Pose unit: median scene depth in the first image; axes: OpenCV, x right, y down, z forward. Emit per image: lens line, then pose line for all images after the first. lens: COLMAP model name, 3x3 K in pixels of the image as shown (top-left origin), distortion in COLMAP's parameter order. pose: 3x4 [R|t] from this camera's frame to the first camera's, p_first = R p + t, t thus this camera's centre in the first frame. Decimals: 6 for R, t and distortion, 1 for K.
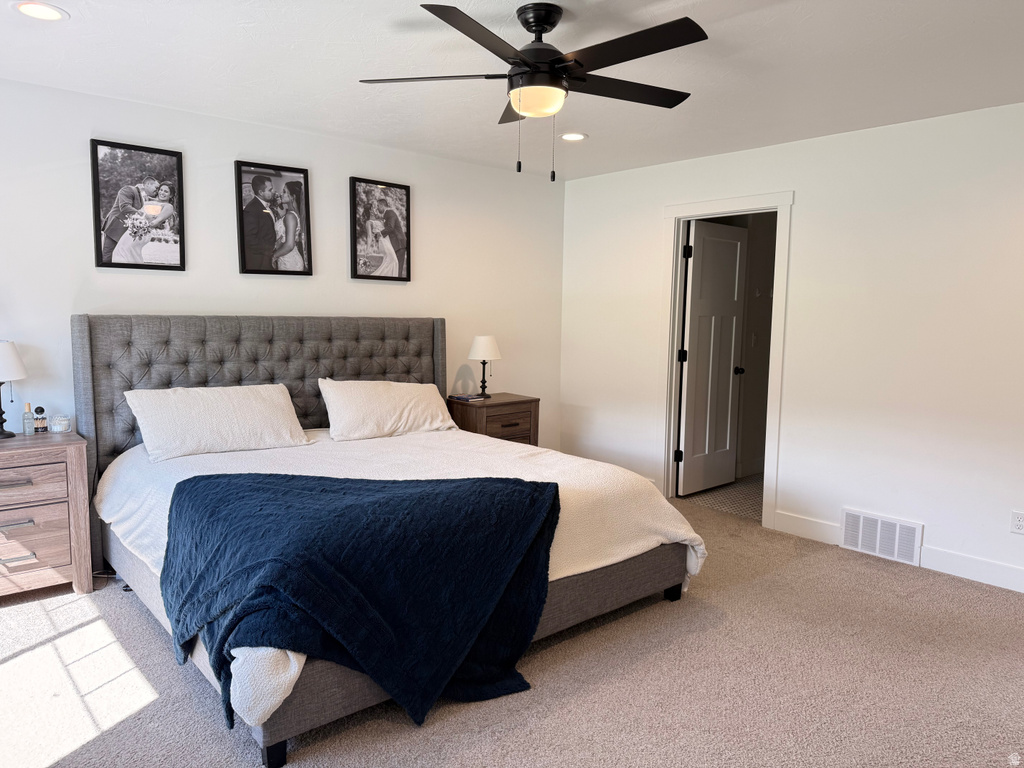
lens RADIAL K [[706.9, 0, 510.1], [0, 706.9, 386.7], [0, 0, 1]] dist [0.124340, -0.195148]
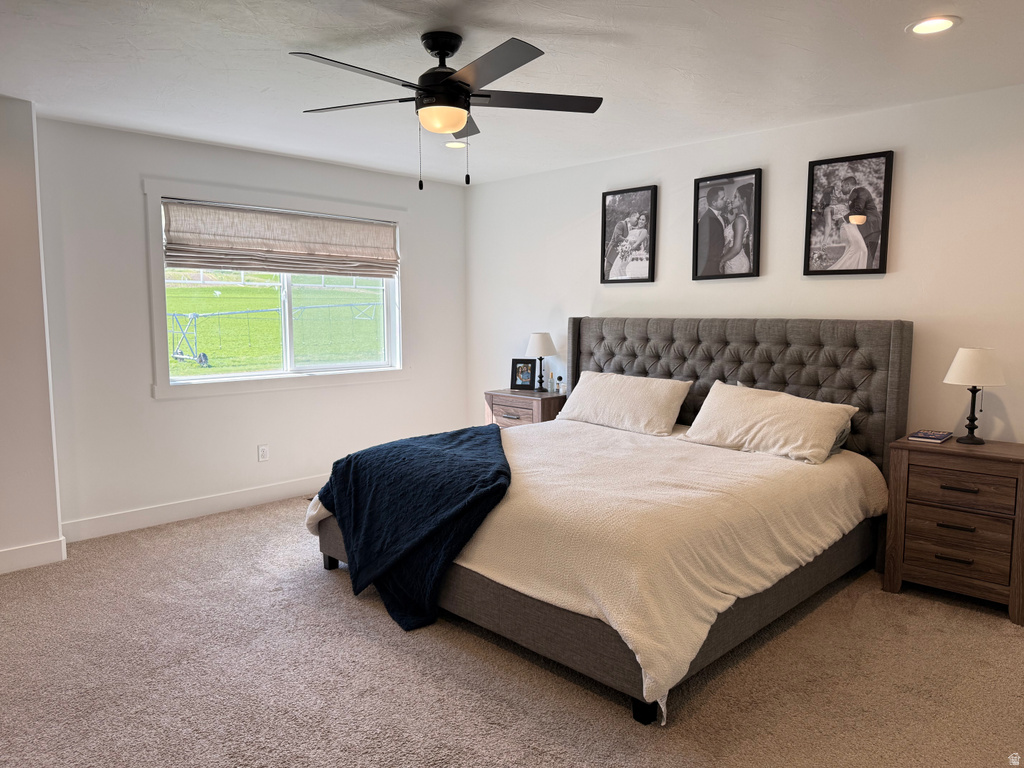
lens RADIAL K [[706.9, 0, 510.1], [0, 706.9, 386.7], [0, 0, 1]] dist [0.124340, -0.195148]
pose [[0.081701, 0.096818, -0.991943, 0.693663], [-0.107638, 0.990306, 0.087793, -0.058026], [0.990827, 0.099598, 0.091331, 0.607722]]
